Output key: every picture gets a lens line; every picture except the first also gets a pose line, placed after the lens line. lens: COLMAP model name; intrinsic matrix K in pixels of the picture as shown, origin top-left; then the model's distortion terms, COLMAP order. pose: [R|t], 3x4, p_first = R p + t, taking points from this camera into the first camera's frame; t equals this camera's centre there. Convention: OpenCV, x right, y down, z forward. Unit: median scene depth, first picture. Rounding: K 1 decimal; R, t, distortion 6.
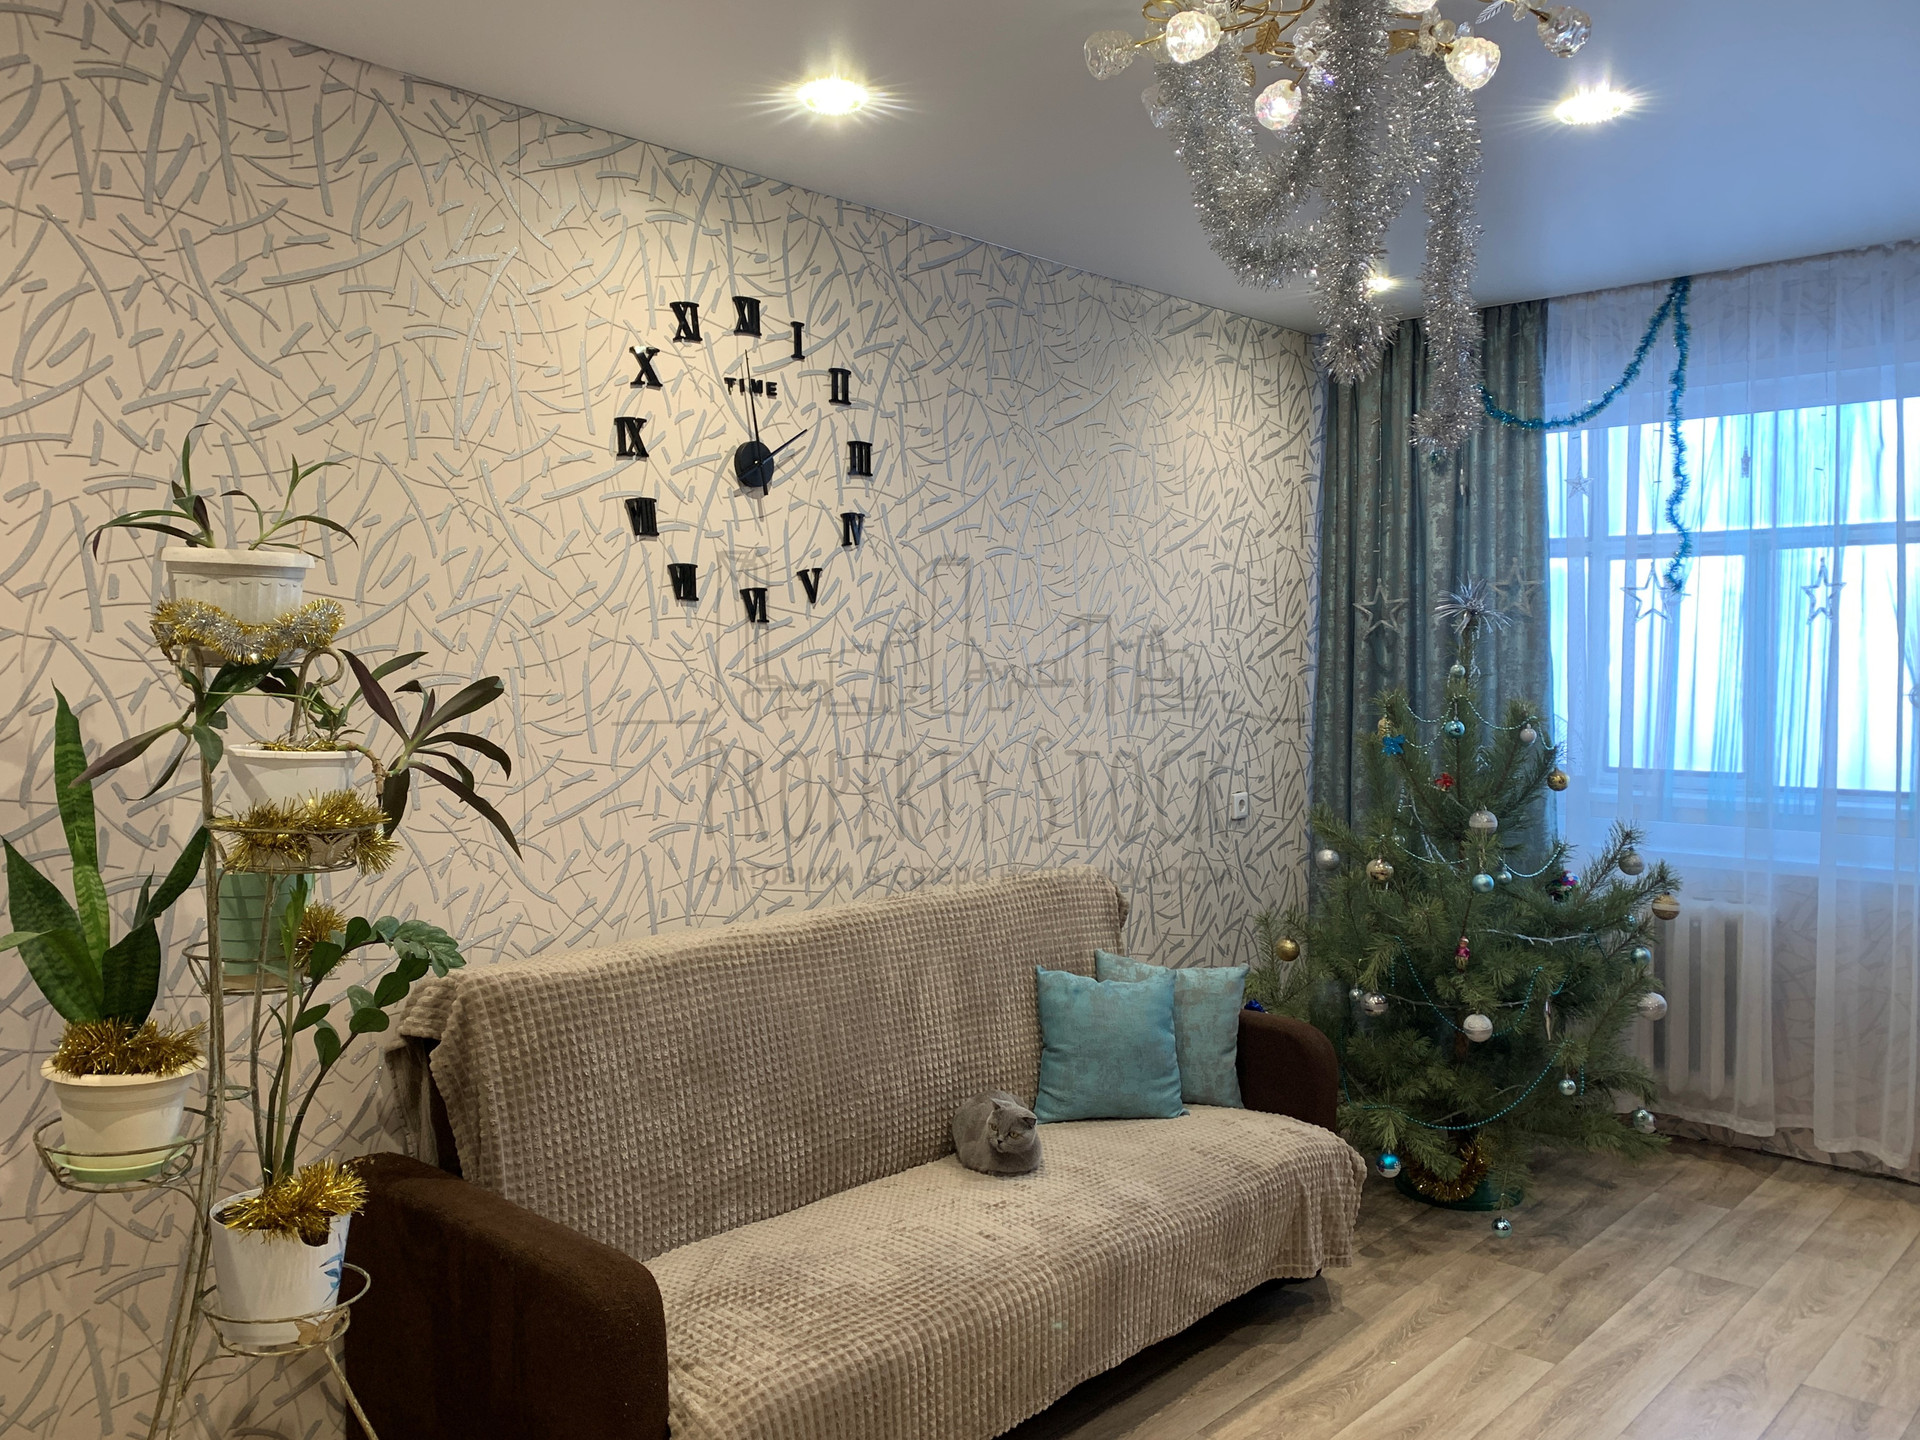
lens RADIAL K [[1503.4, 0, 950.4], [0, 1503.4, 710.9], [0, 0, 1]] dist [0.016899, -0.009391]
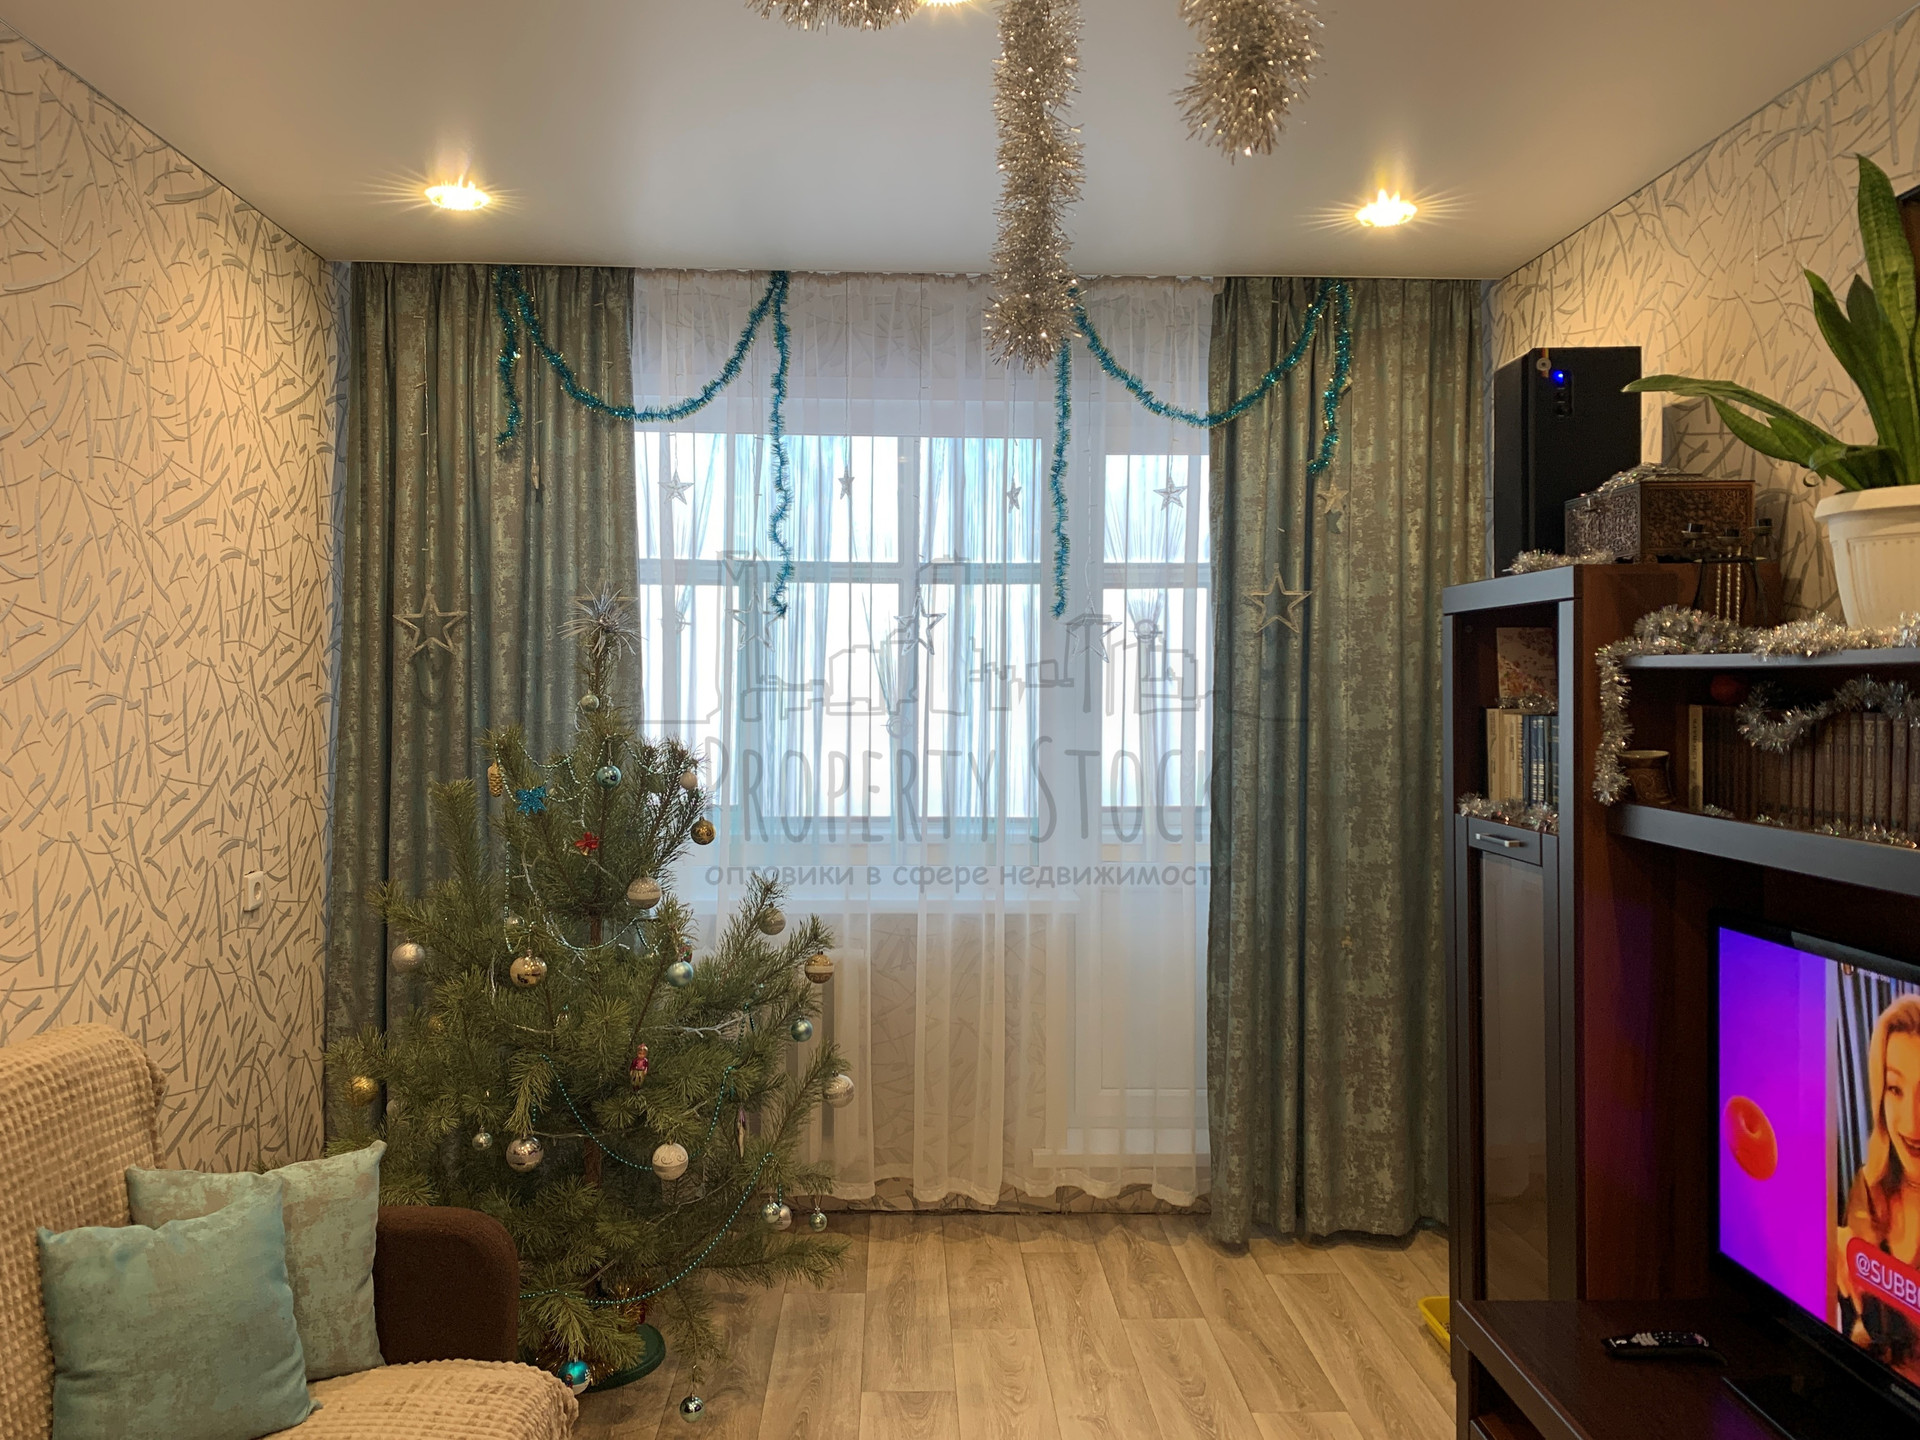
lens RADIAL K [[1480.8, 0, 949.1], [0, 1480.8, 705.7], [0, 0, 1]] dist [0.015952, -0.012684]
pose [[0.716605, 0.001092, 0.697478, -0.063576], [0.015840, 0.999715, -0.017838, -0.006991], [-0.697299, 0.023831, 0.716384, 0.269538]]
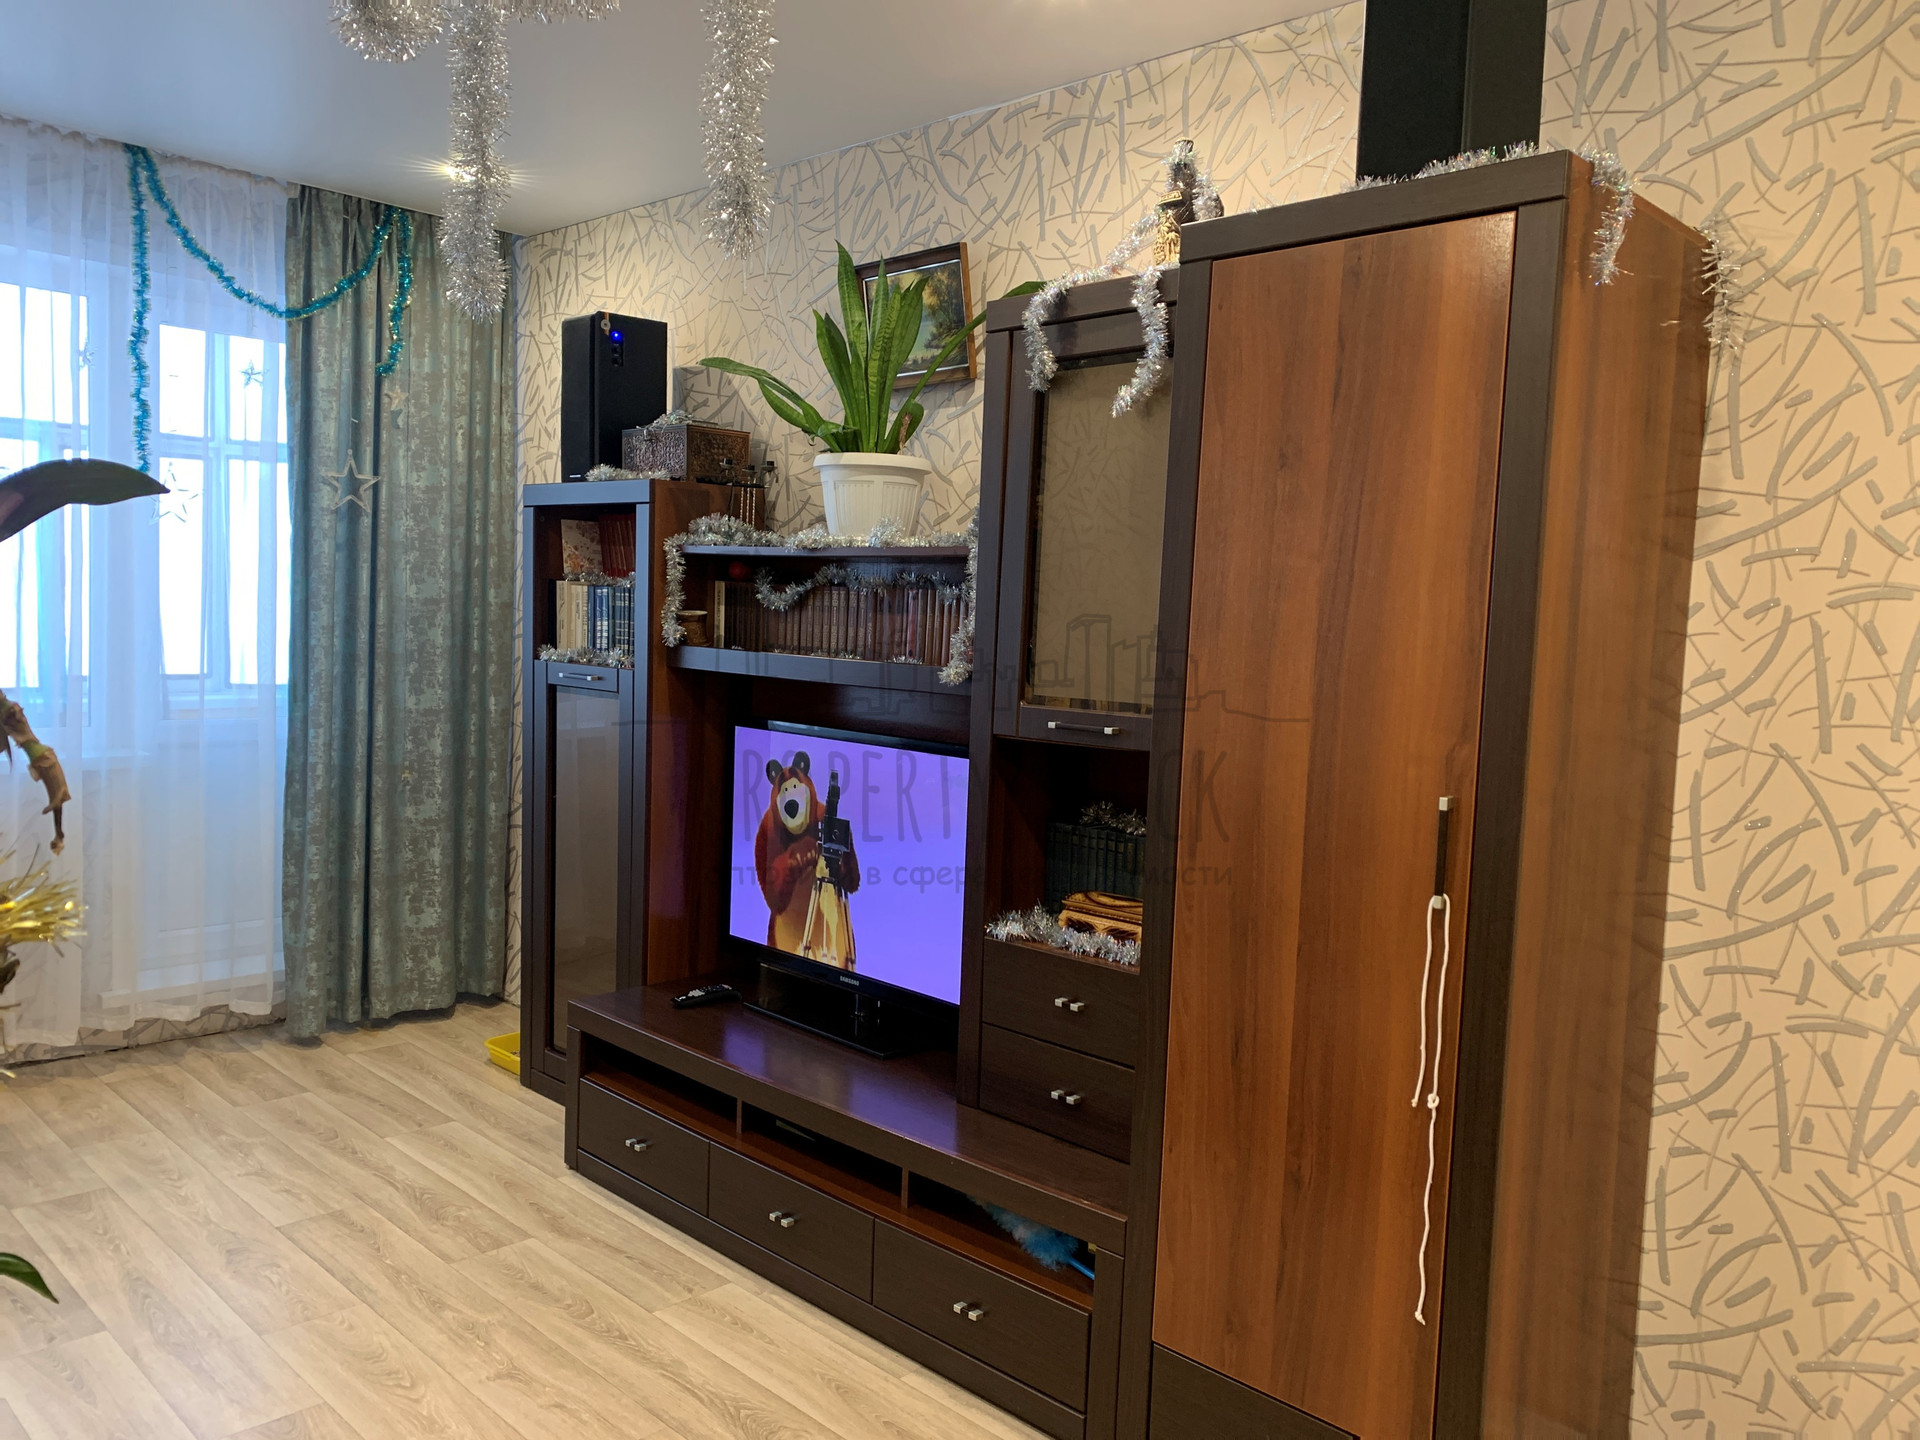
lens RADIAL K [[1420.1, 0, 960.0], [0, 1420.1, 720.0], [0, 0, 1]] dist [0.006115, 0.001068]
pose [[0.027640, -0.072797, 0.996964, -0.264986], [-0.004772, 0.997324, 0.072956, 0.006042], [-0.999607, -0.006774, 0.027218, 0.315486]]
